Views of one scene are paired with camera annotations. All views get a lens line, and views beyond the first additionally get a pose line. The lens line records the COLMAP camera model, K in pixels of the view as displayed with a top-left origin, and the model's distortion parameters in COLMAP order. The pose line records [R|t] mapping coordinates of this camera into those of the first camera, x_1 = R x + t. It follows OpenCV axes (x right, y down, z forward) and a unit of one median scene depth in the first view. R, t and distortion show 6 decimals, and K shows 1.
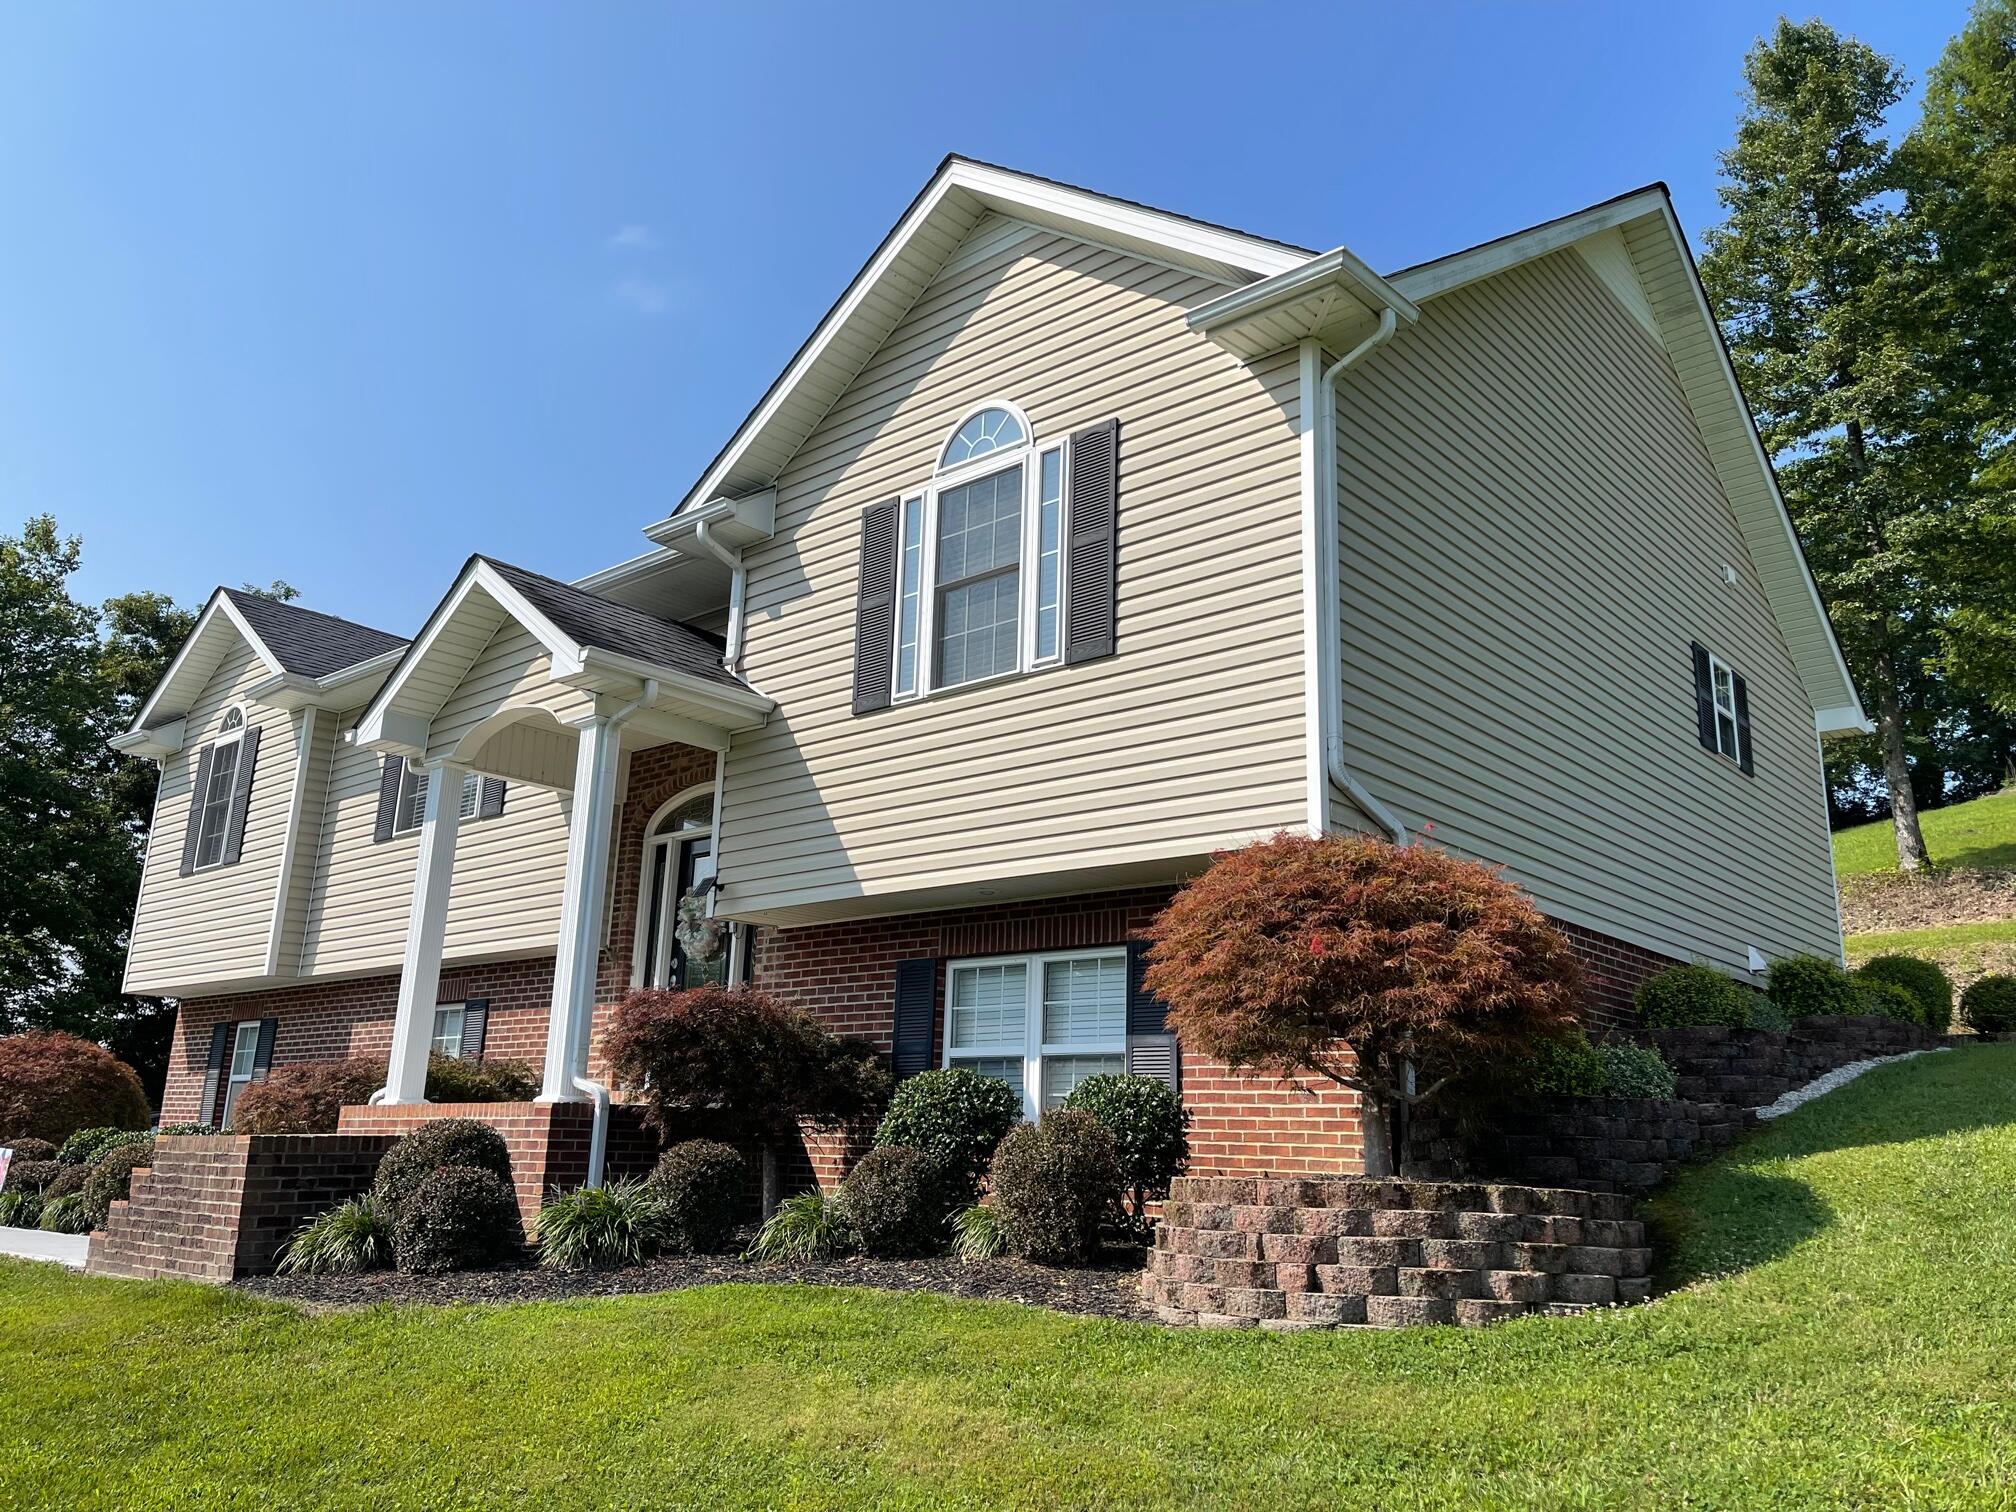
lens RADIAL K [[1545.7, 0, 1011.2], [0, 1545.7, 753.0], [0, 0, 1]] dist [0.033464, -0.068088]
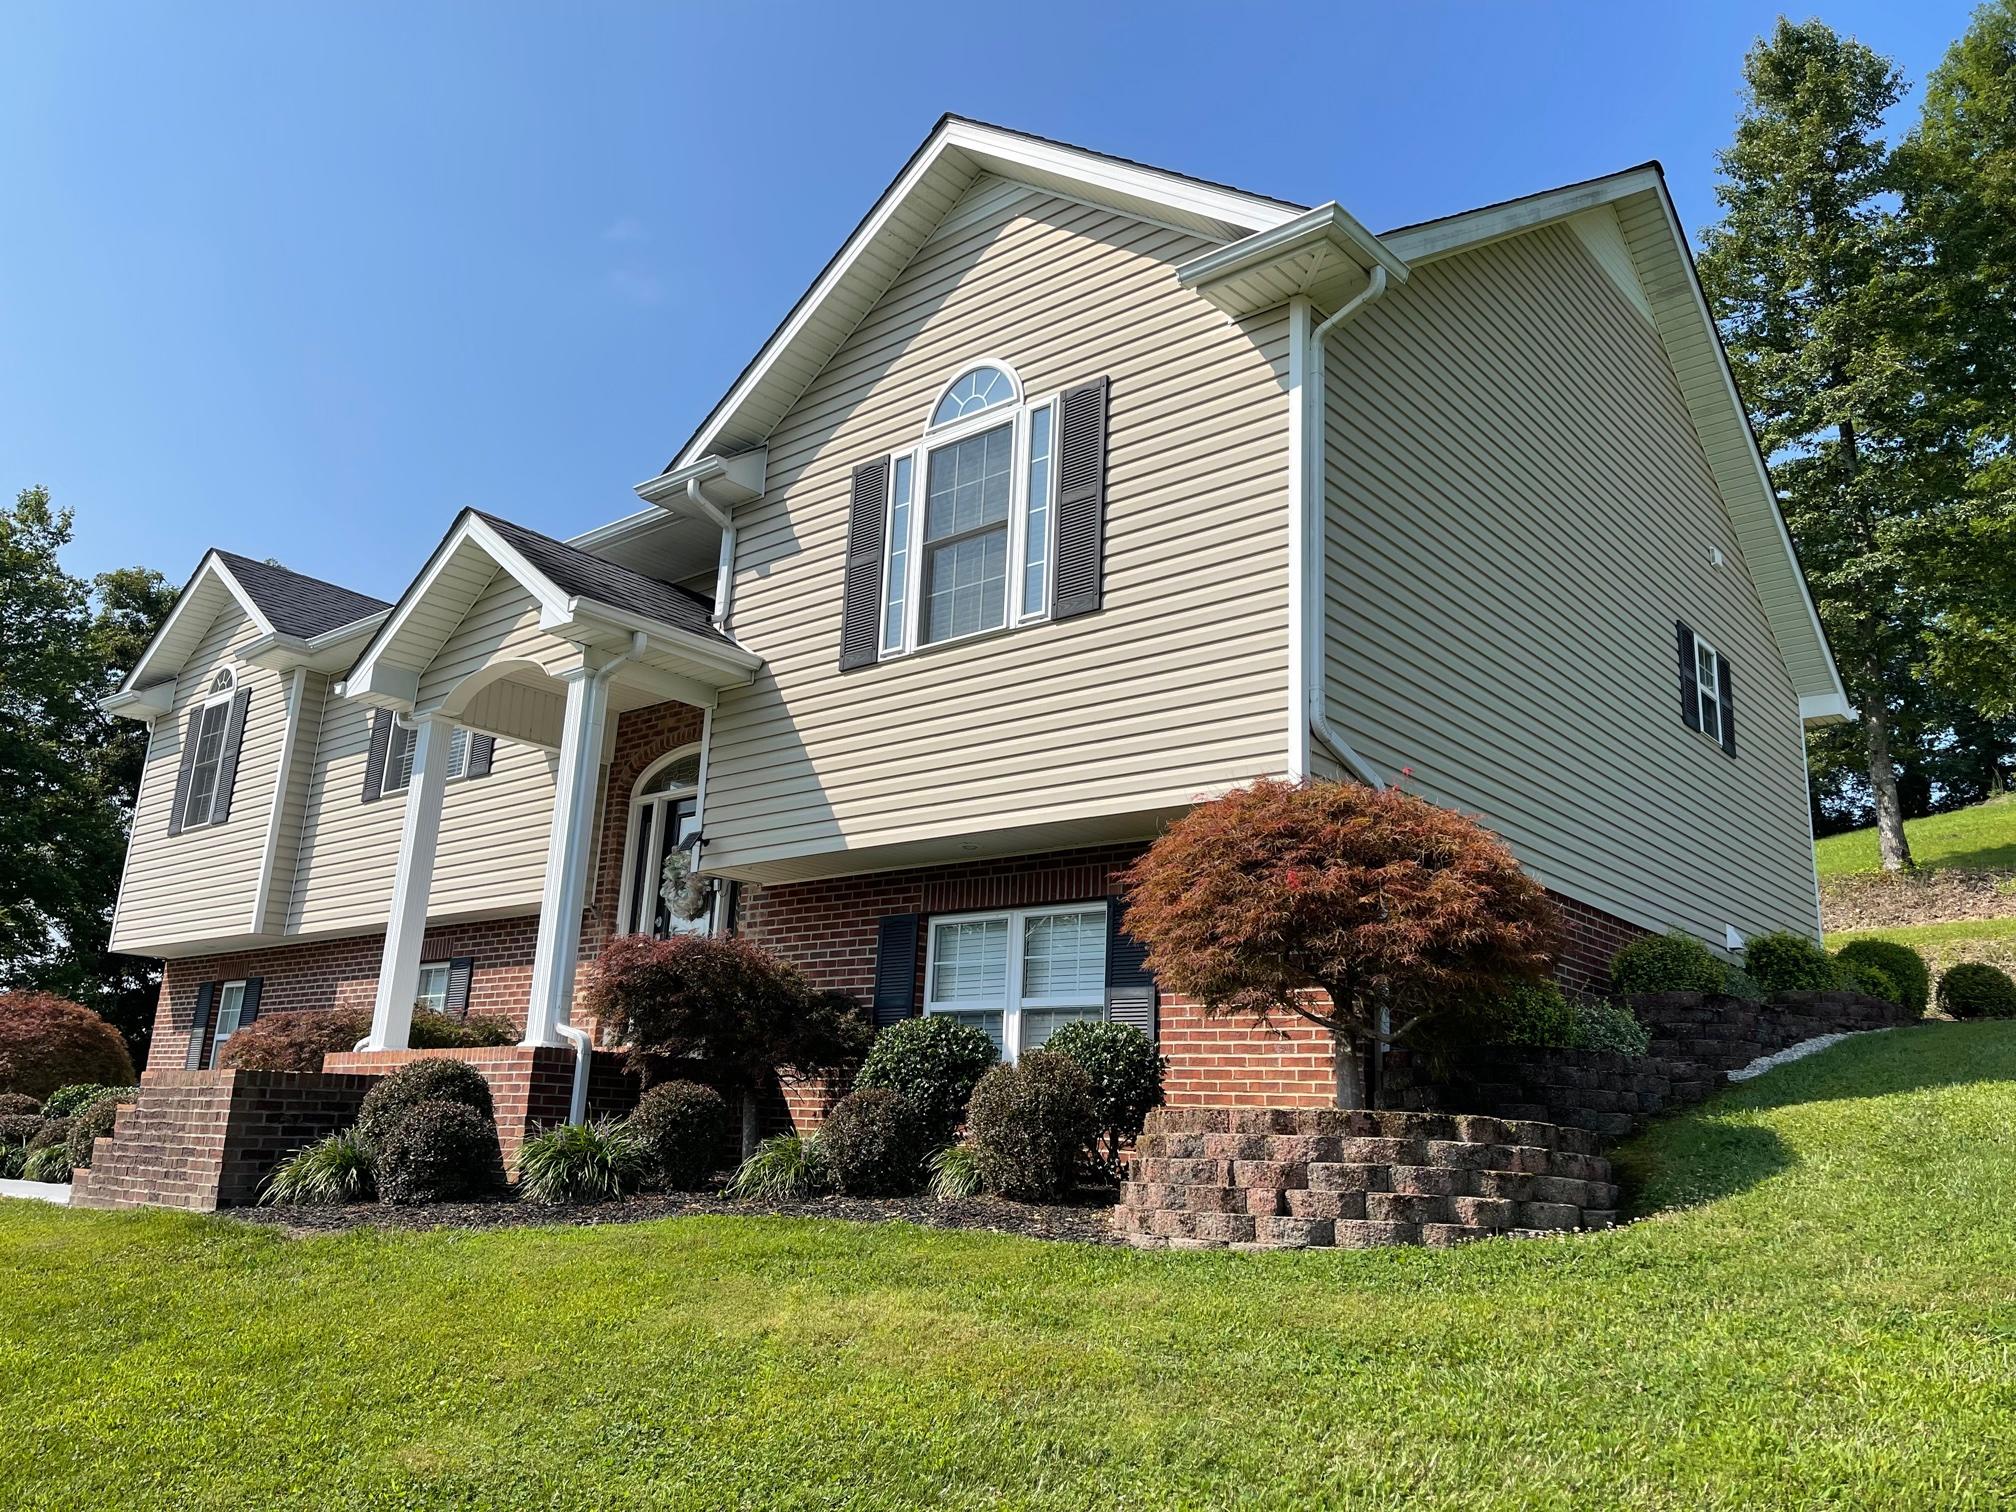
lens RADIAL K [[1545.7, 0, 998.8], [0, 1545.7, 761.5], [0, 0, 1]] dist [0.033464, -0.068088]
pose [[0.999839, 0.017953, -0.000260, 0.002589], [-0.017951, 0.999819, 0.006299, 0.028090], [0.000373, -0.006294, 0.999980, -0.007204]]
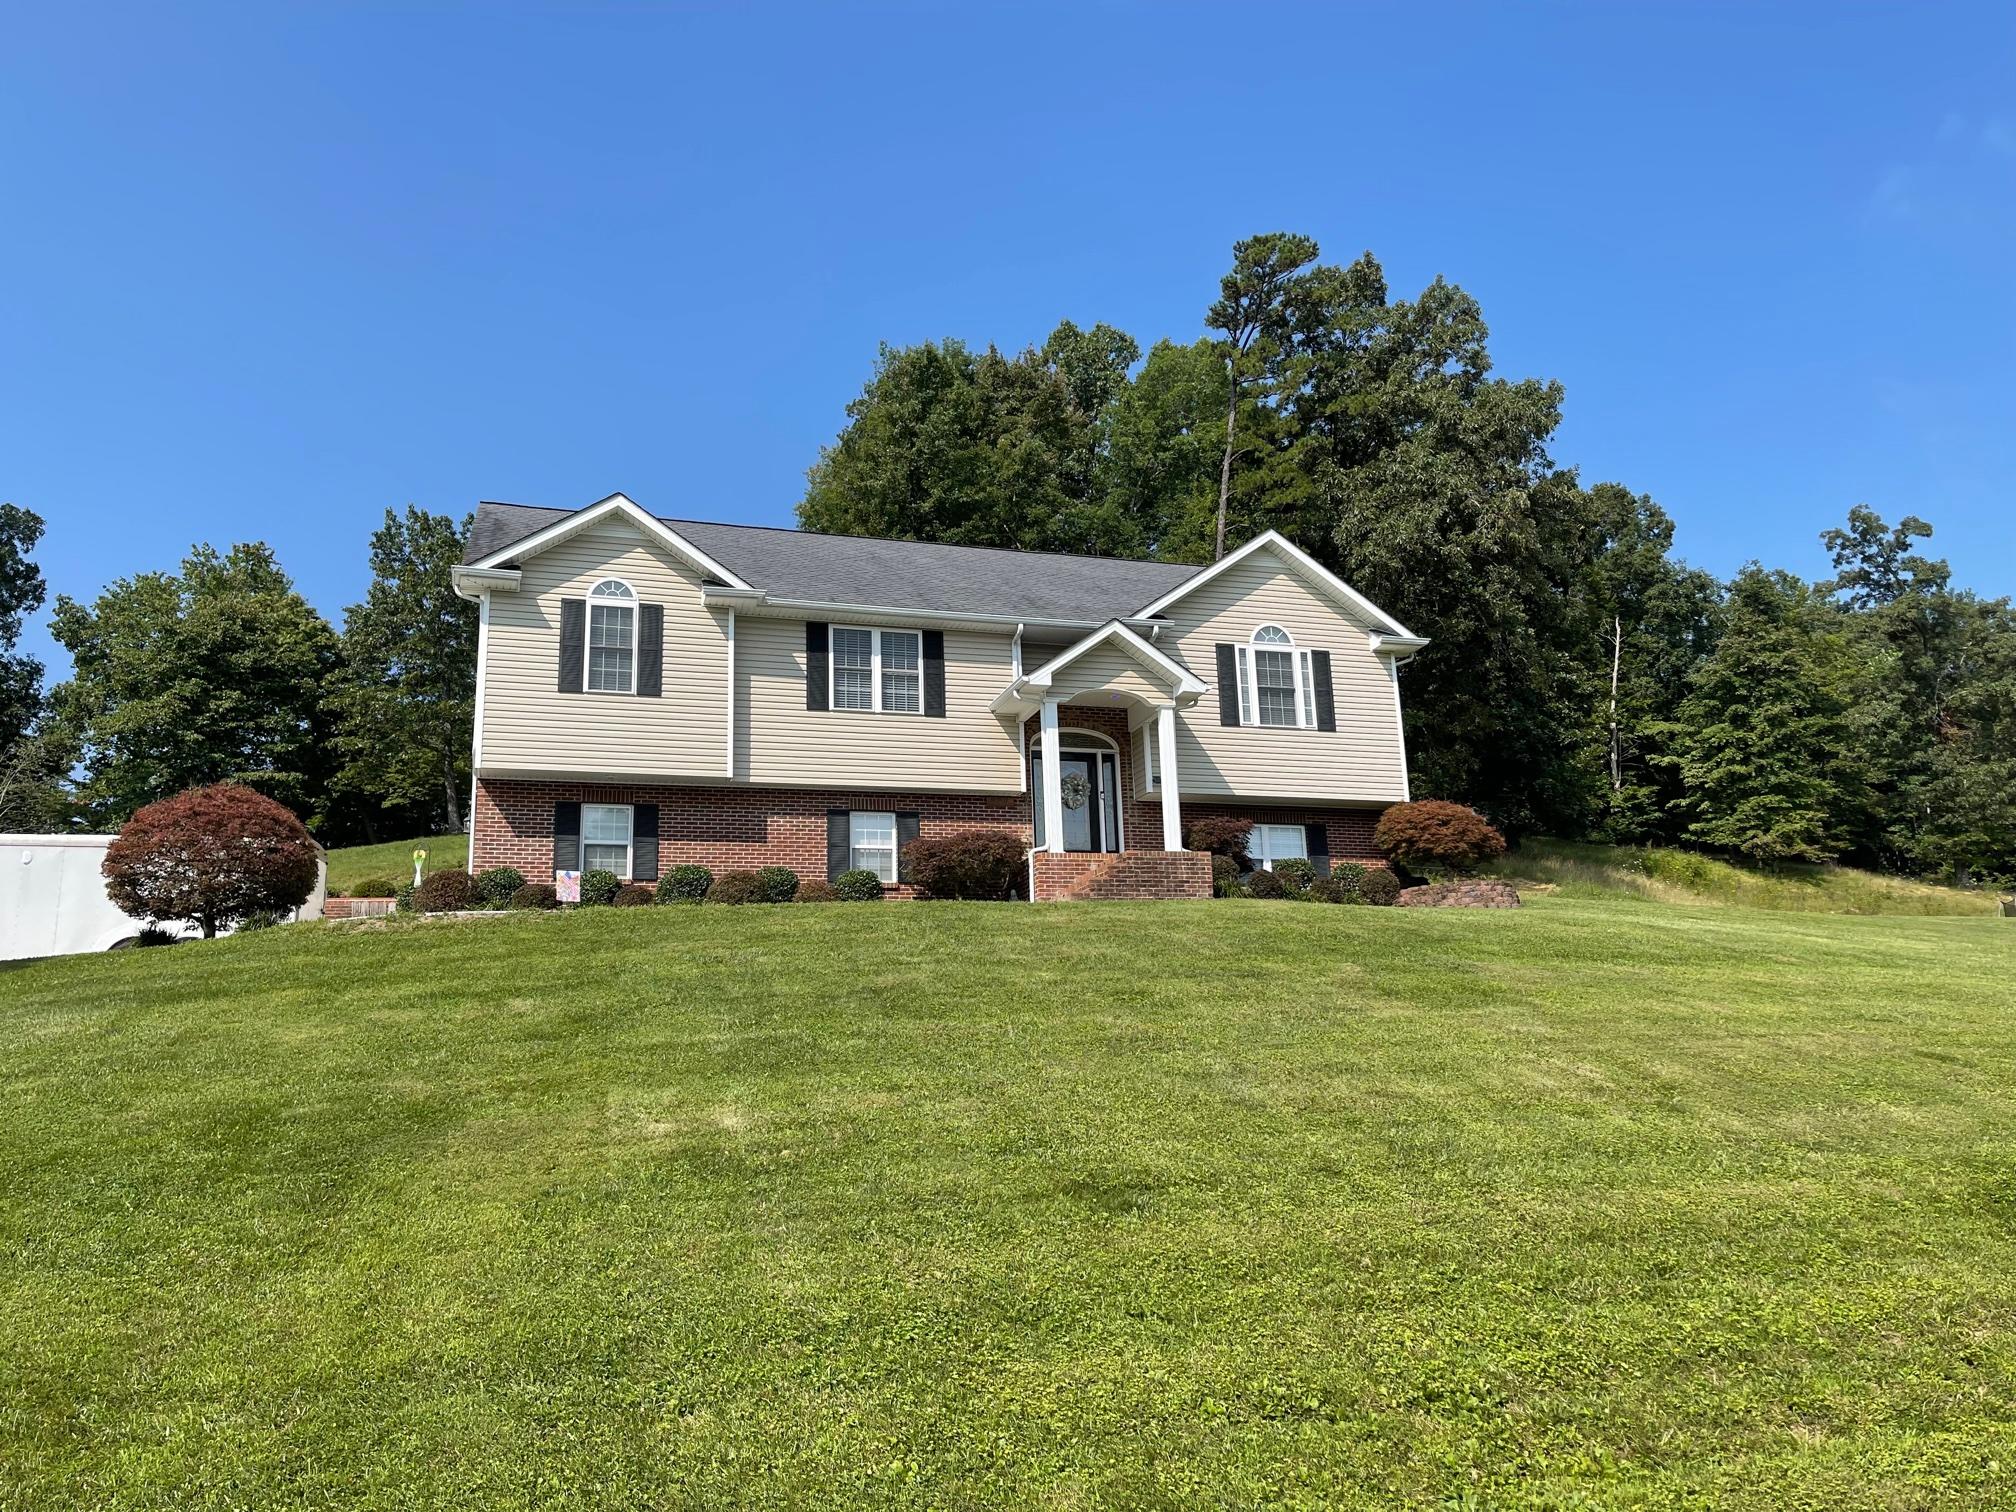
lens RADIAL K [[1545.7, 0, 1005.9], [0, 1545.7, 755.5], [0, 0, 1]] dist [0.033464, -0.068088]
pose [[0.537930, 0.159206, 0.827819, -2.655264], [-0.174206, 0.981801, -0.075618, 0.311373], [-0.824793, -0.103534, 0.555875, -0.168186]]
